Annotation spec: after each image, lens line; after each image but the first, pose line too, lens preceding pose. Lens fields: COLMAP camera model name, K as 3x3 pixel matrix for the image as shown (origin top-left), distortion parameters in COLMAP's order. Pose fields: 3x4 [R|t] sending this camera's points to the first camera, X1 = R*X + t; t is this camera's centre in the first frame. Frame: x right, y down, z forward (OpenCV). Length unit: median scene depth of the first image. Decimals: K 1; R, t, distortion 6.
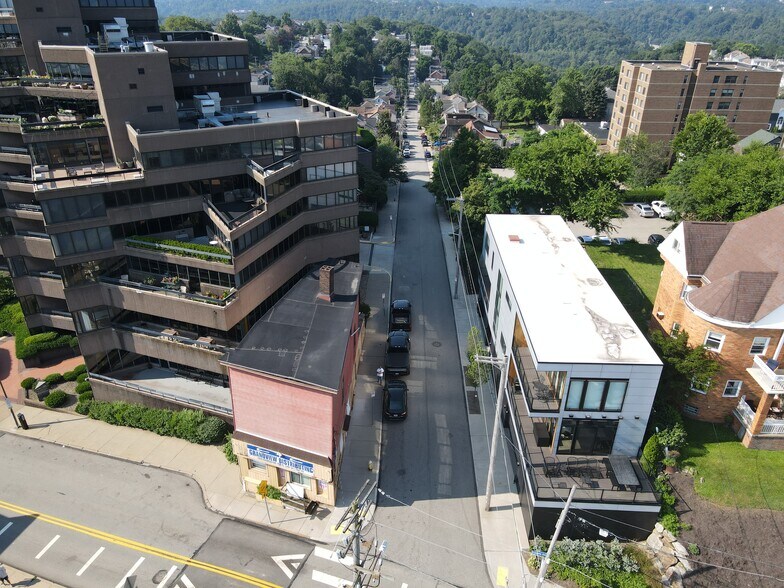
lens RADIAL K [[576.5, 0, 388.8], [0, 576.5, 294.9], [0, 0, 1]] dist [-0.001141, 0.024519]
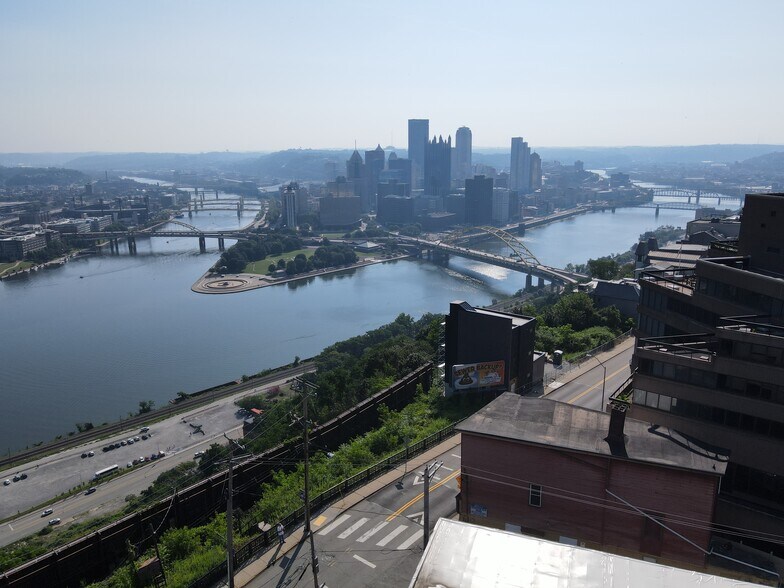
lens RADIAL K [[576.5, 0, 388.8], [0, 576.5, 294.9], [0, 0, 1]] dist [-0.001141, 0.024519]
pose [[-0.314183, 0.229416, -0.921226, 0.777740], [-0.432729, 0.829091, 0.354053, -0.342594], [0.845006, 0.509878, -0.161211, 0.676194]]
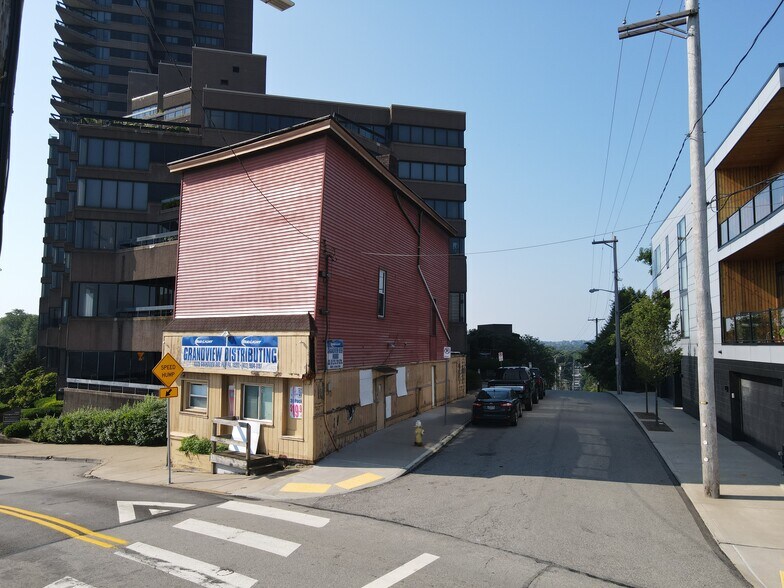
lens RADIAL K [[576.5, 0, 388.8], [0, 576.5, 294.9], [0, 0, 1]] dist [-0.001141, 0.024519]
pose [[0.961275, -0.025385, -0.274420, 0.067459], [-0.126418, 0.844189, -0.520926, 0.398926], [0.244886, 0.535445, 0.808288, 0.500379]]
